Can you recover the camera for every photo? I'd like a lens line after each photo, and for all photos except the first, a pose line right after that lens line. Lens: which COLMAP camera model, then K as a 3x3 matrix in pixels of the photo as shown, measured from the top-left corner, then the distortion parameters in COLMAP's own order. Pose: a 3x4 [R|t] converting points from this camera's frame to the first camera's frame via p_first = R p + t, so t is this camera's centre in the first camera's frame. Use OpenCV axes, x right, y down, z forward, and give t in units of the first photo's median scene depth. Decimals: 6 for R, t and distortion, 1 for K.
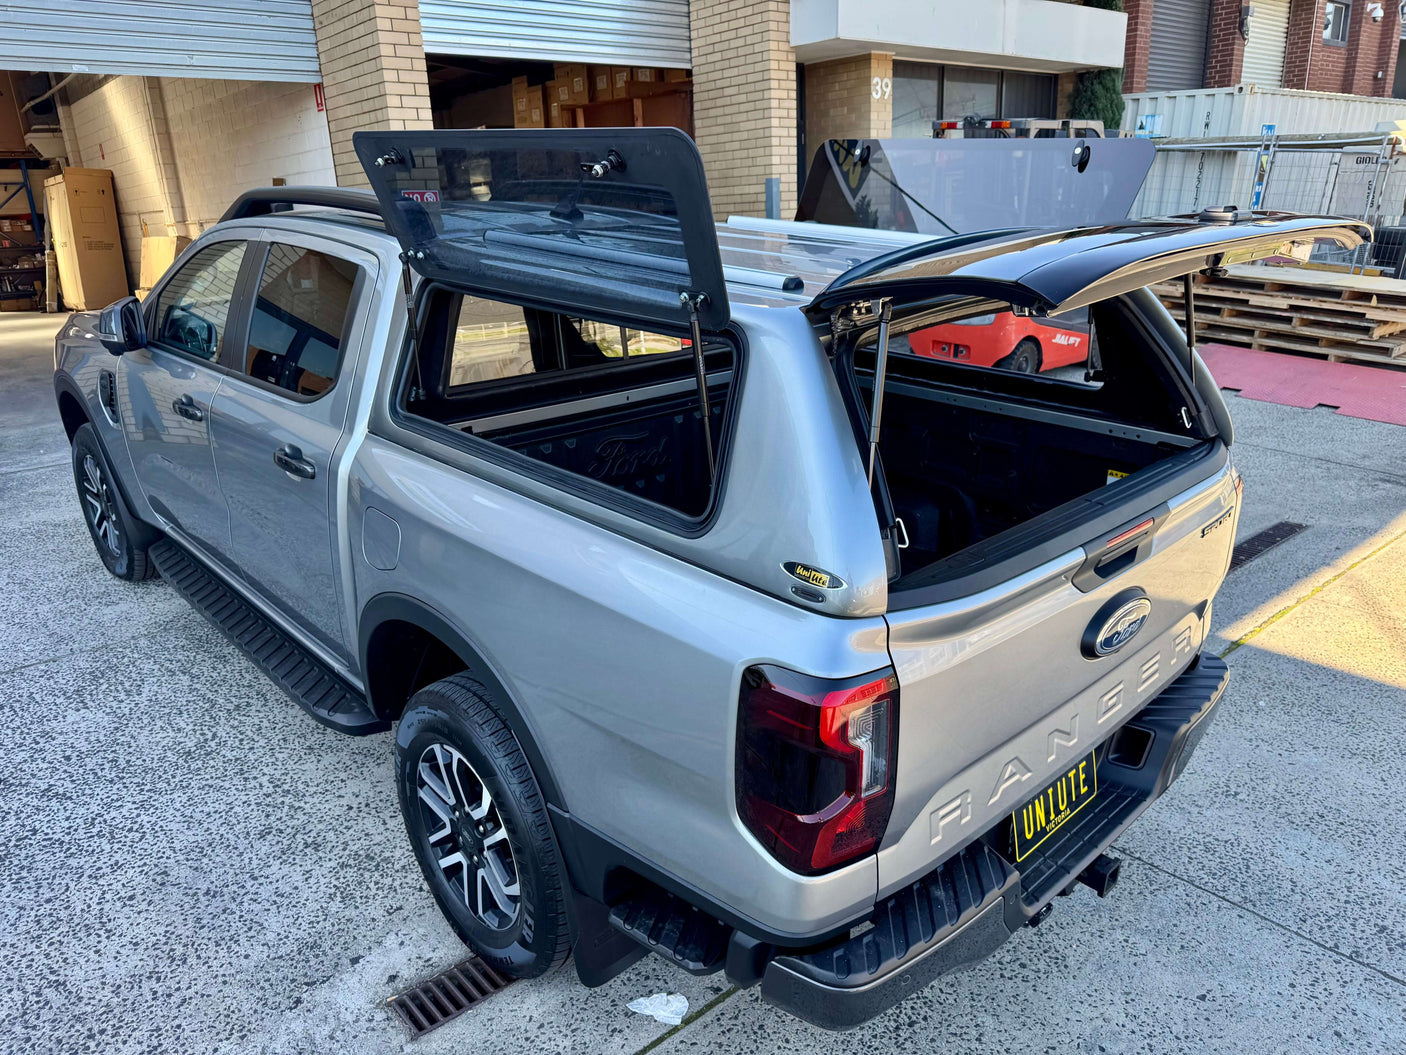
lens RADIAL K [[1003.1, 0, 701.4], [0, 1003.1, 534.3], [0, 0, 1]] dist [0.017818, -0.020810]
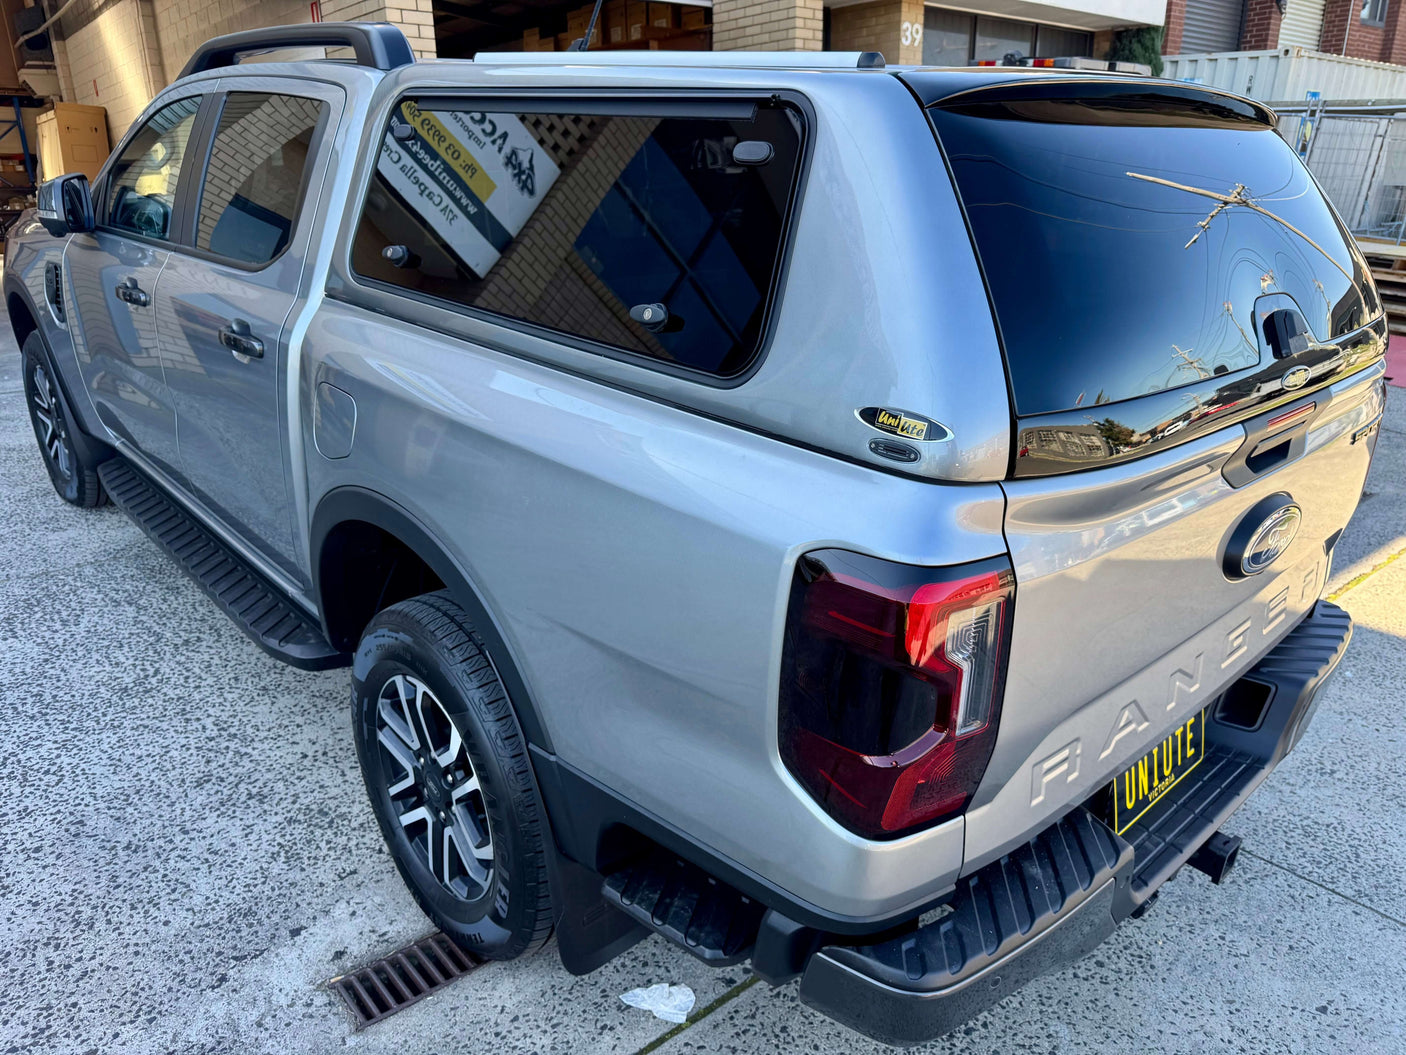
lens RADIAL K [[998.2, 0, 698.9], [0, 998.2, 537.8], [0, 0, 1]] dist [0.013283, -0.016402]
pose [[0.999509, 0.031320, -0.001288, -0.015915], [-0.031292, 0.999345, 0.018169, 0.059010], [0.001856, -0.018120, 0.999834, 0.146642]]
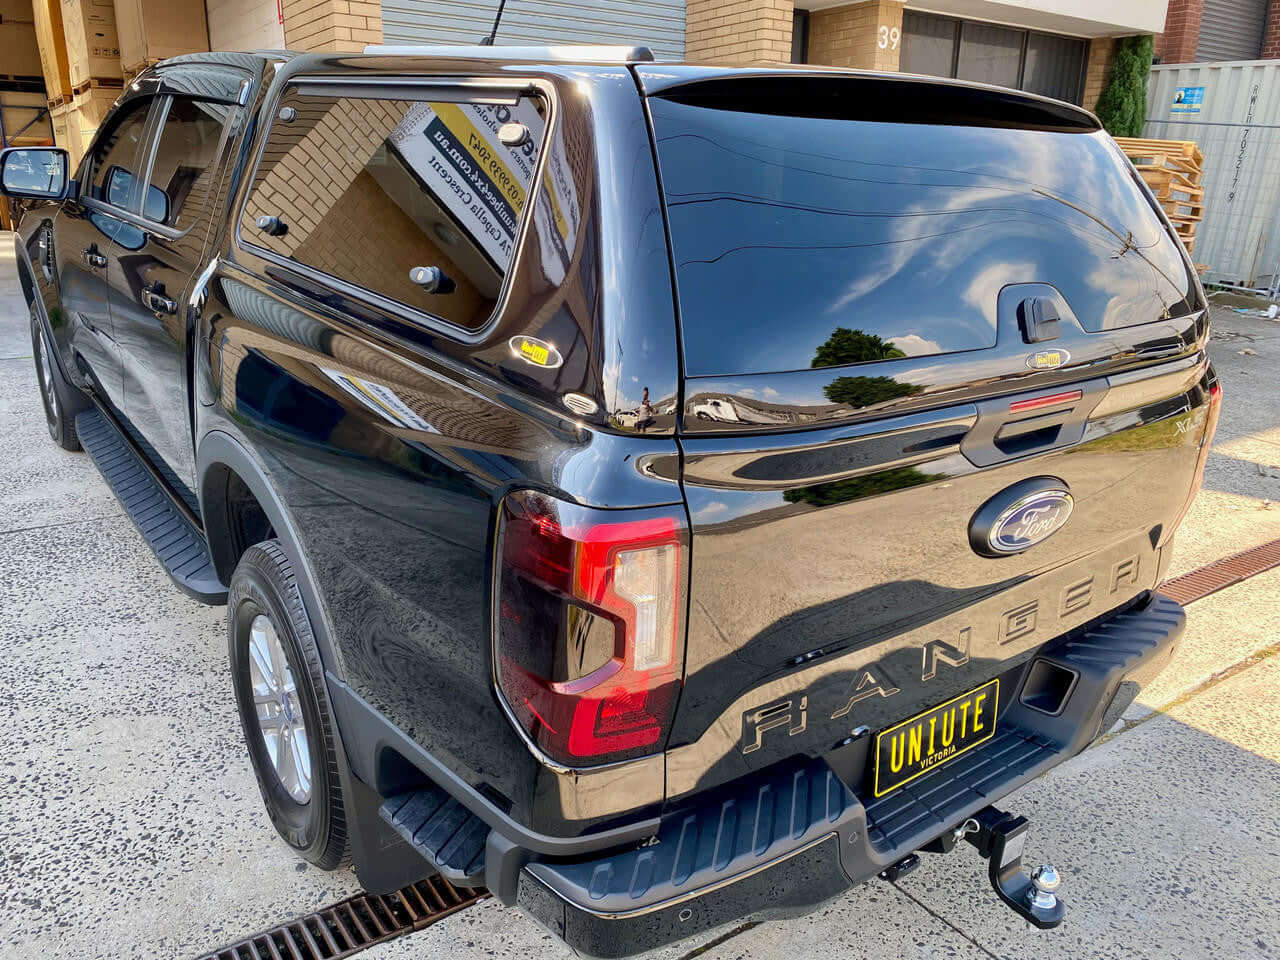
lens RADIAL K [[977.6, 0, 645.4], [0, 977.6, 481.4], [0, 0, 1]] dist [0.025188, -0.021488]
pose [[0.993551, 0.080488, -0.079863, 0.183960], [-0.082668, 0.996279, -0.024370, 0.018163], [0.077604, 0.030815, 0.996508, 0.269611]]
